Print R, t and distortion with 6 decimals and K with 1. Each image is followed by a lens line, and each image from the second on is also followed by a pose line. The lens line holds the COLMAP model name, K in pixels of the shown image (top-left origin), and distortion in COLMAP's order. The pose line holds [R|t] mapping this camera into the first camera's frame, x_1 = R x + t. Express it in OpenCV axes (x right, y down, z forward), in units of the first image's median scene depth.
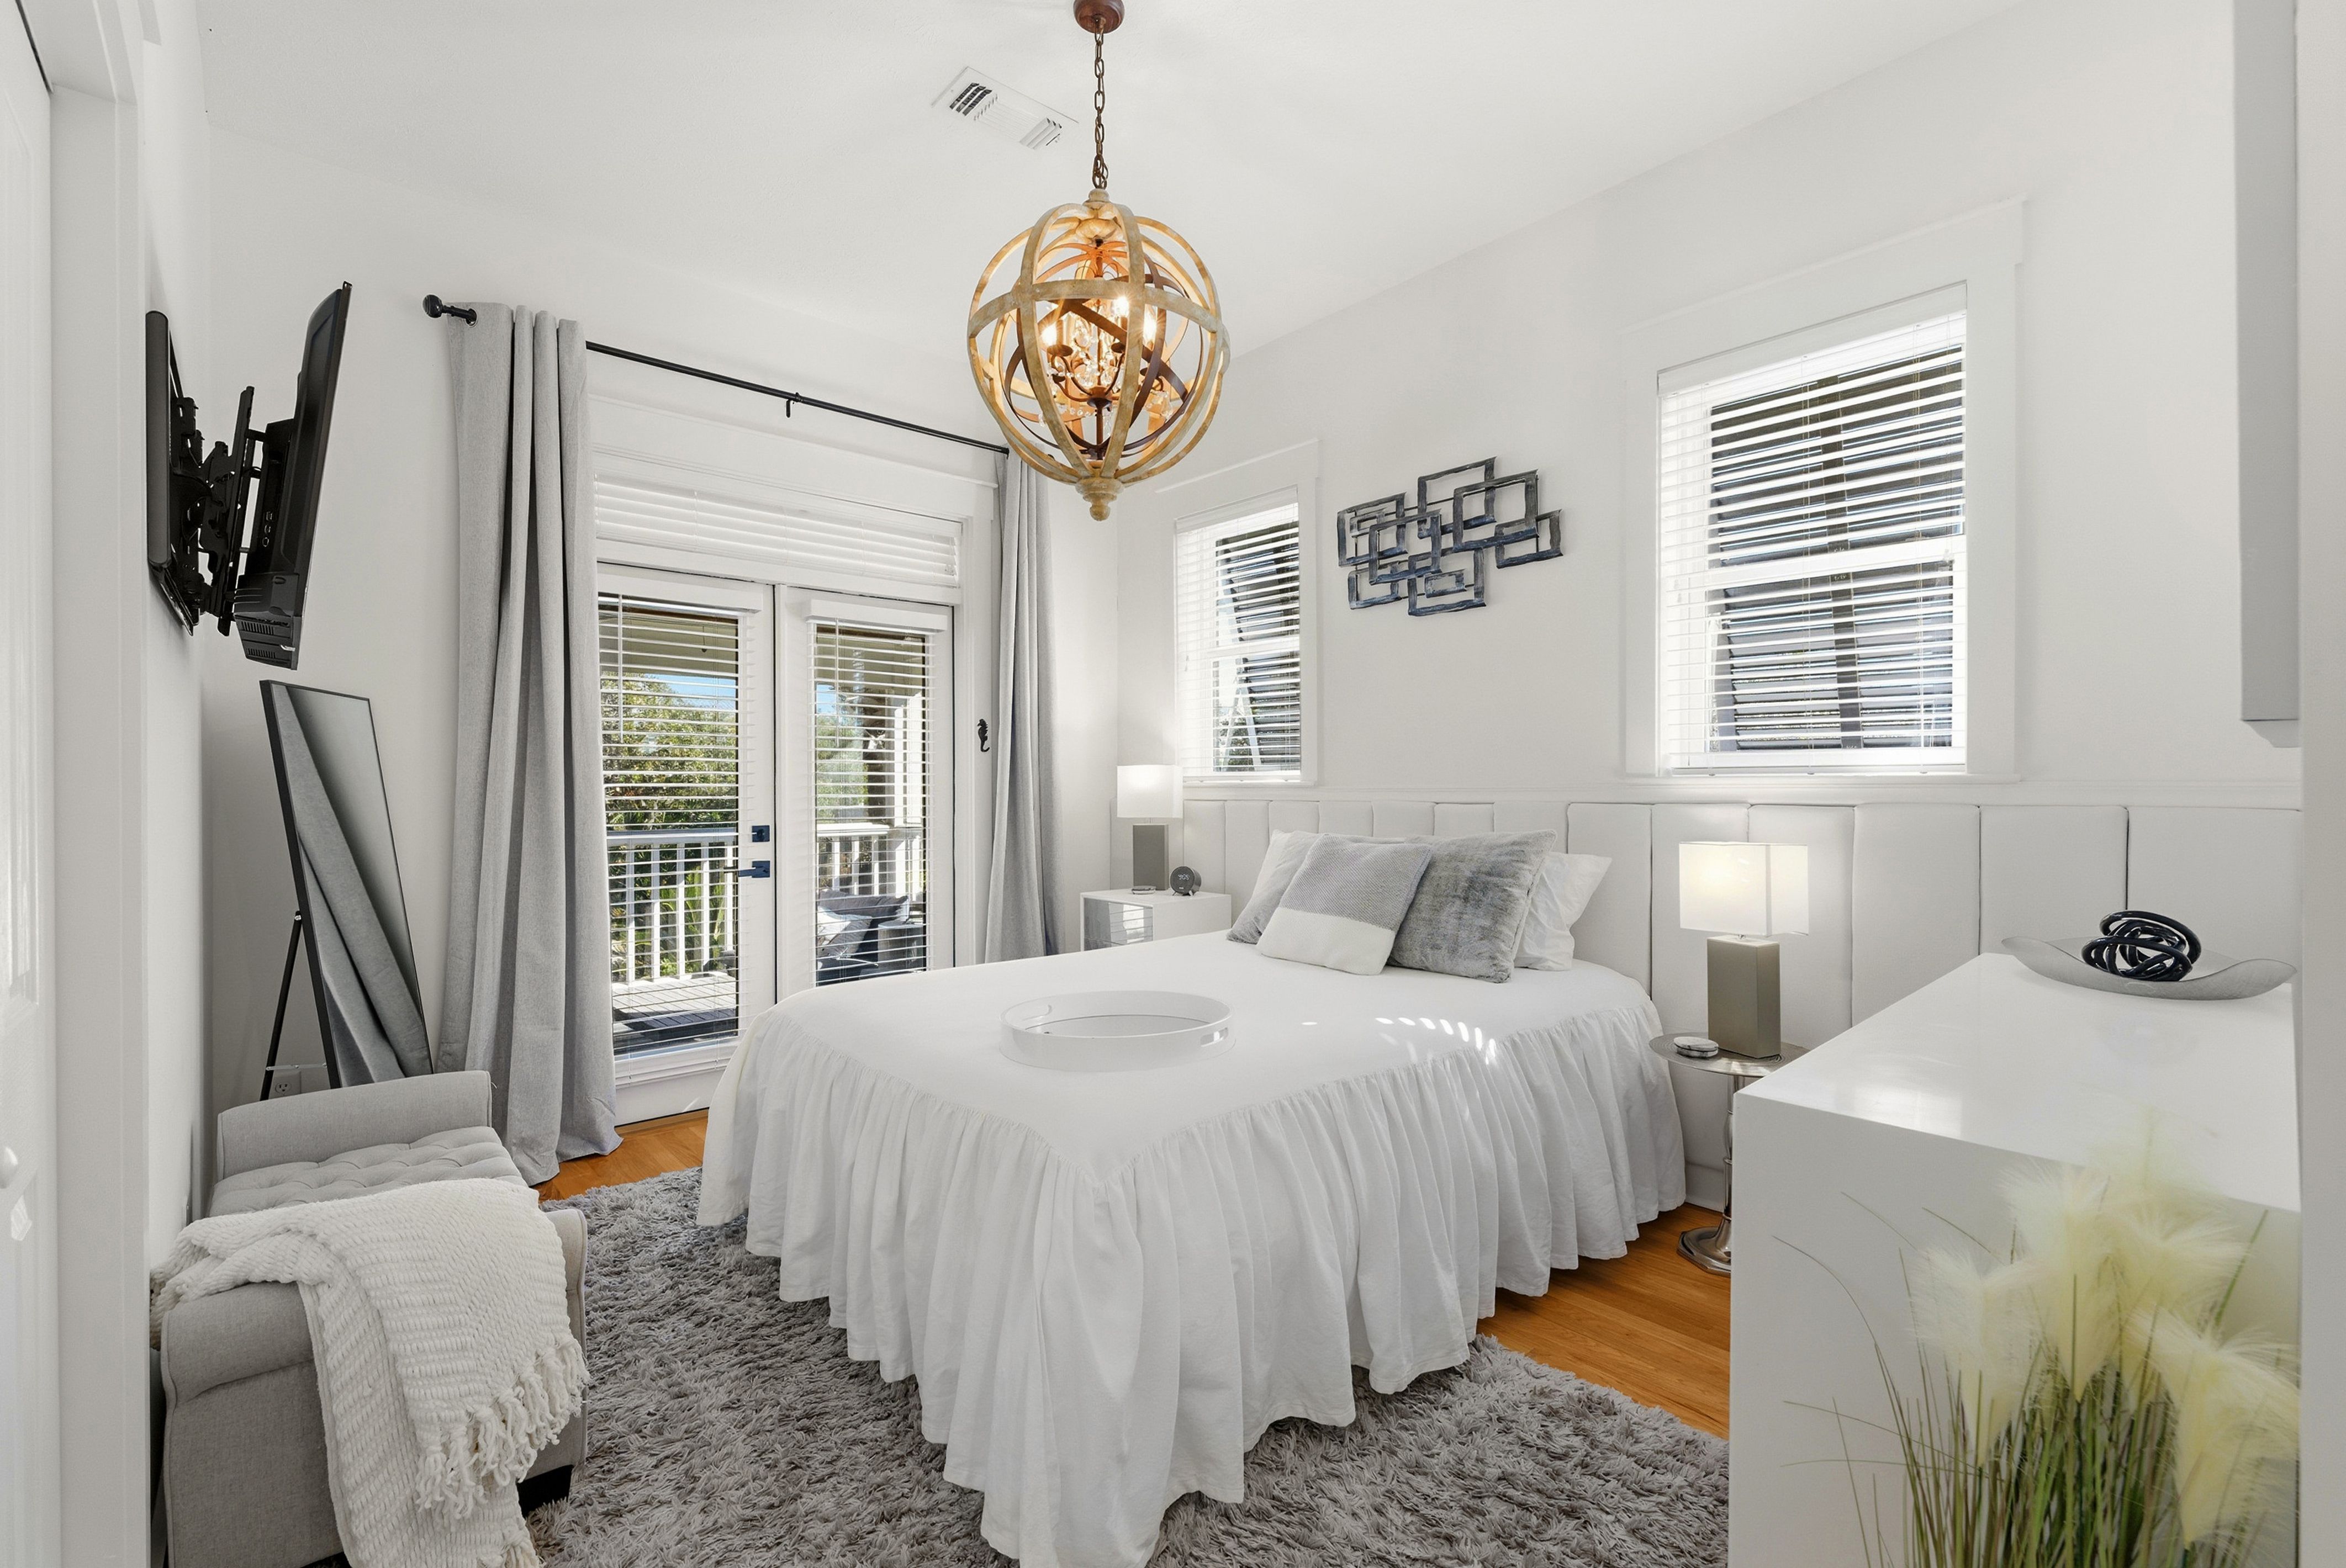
lens RADIAL K [[1002.4, 0, 1173.0], [0, 1002.4, 787.6], [0, 0, 1]] dist [-0.003622, -0.000011]
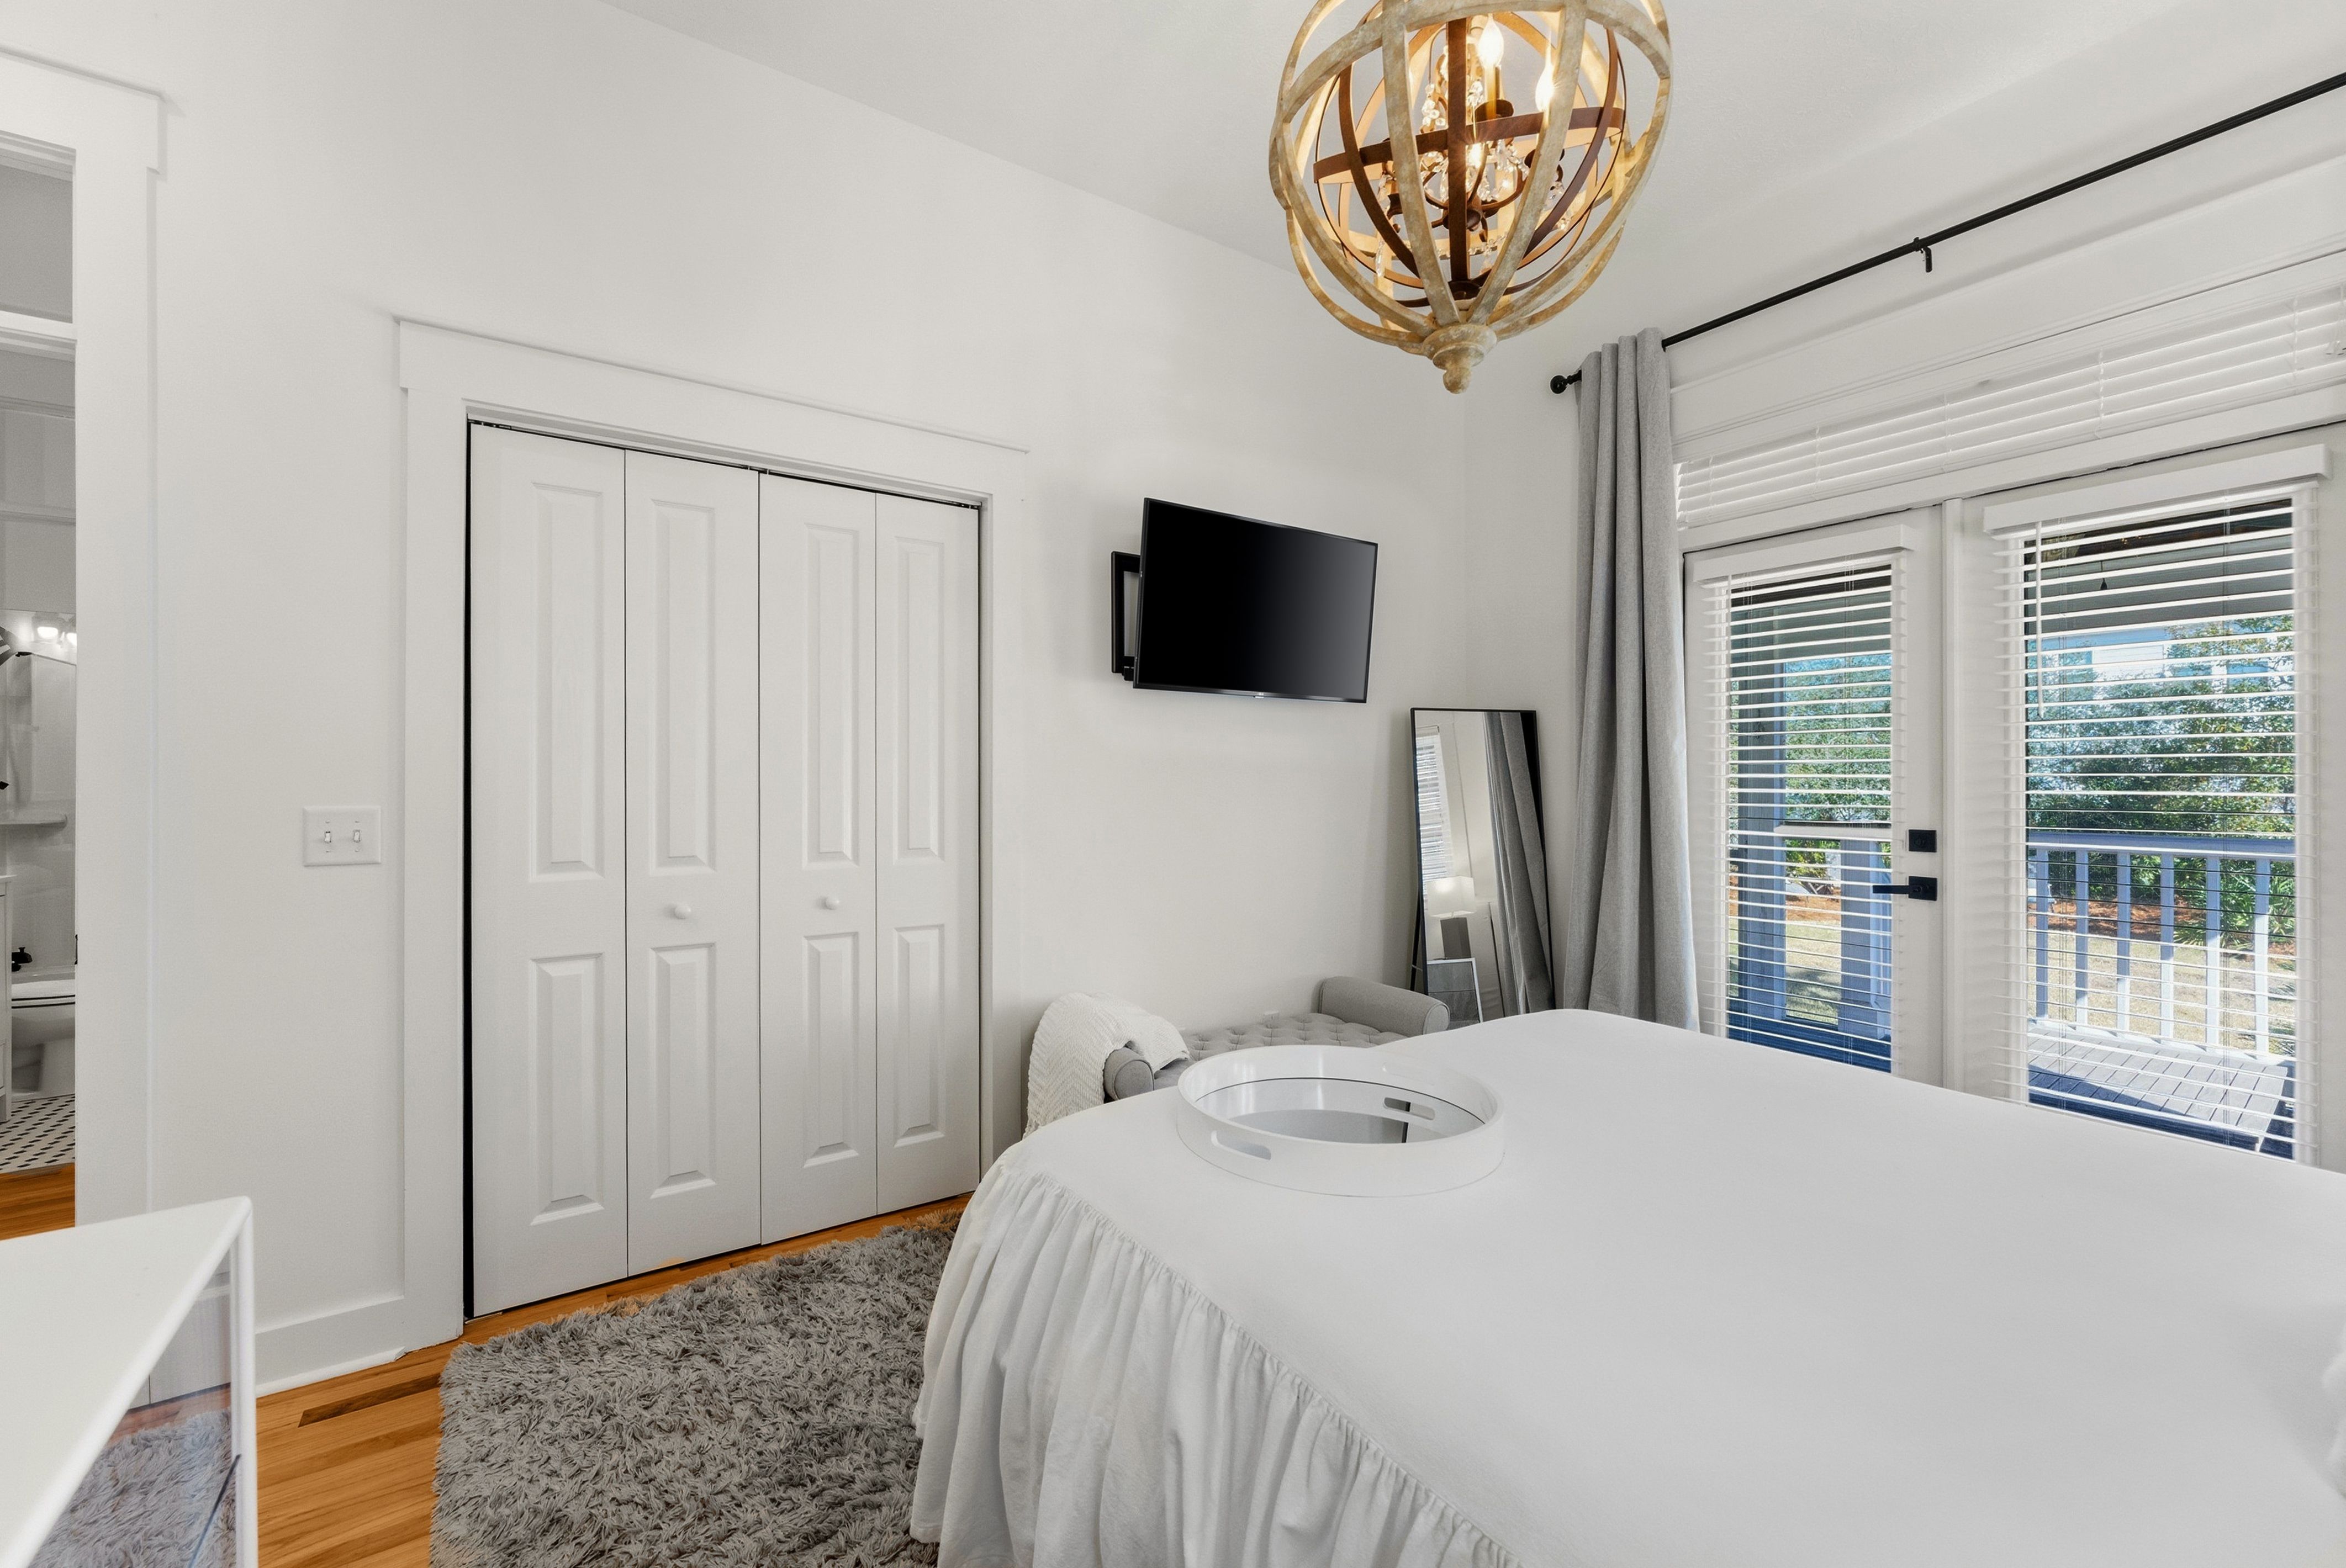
lens RADIAL K [[943.2, 0, 1173.1], [0, 943.2, 775.1], [0, 0, 1]] dist [-0.002533, -0.000079]
pose [[-0.133321, 0.003684, -0.991066, 0.368256], [0.001030, 0.999993, 0.003579, -0.006369], [0.991072, -0.000544, -0.133324, 0.539941]]
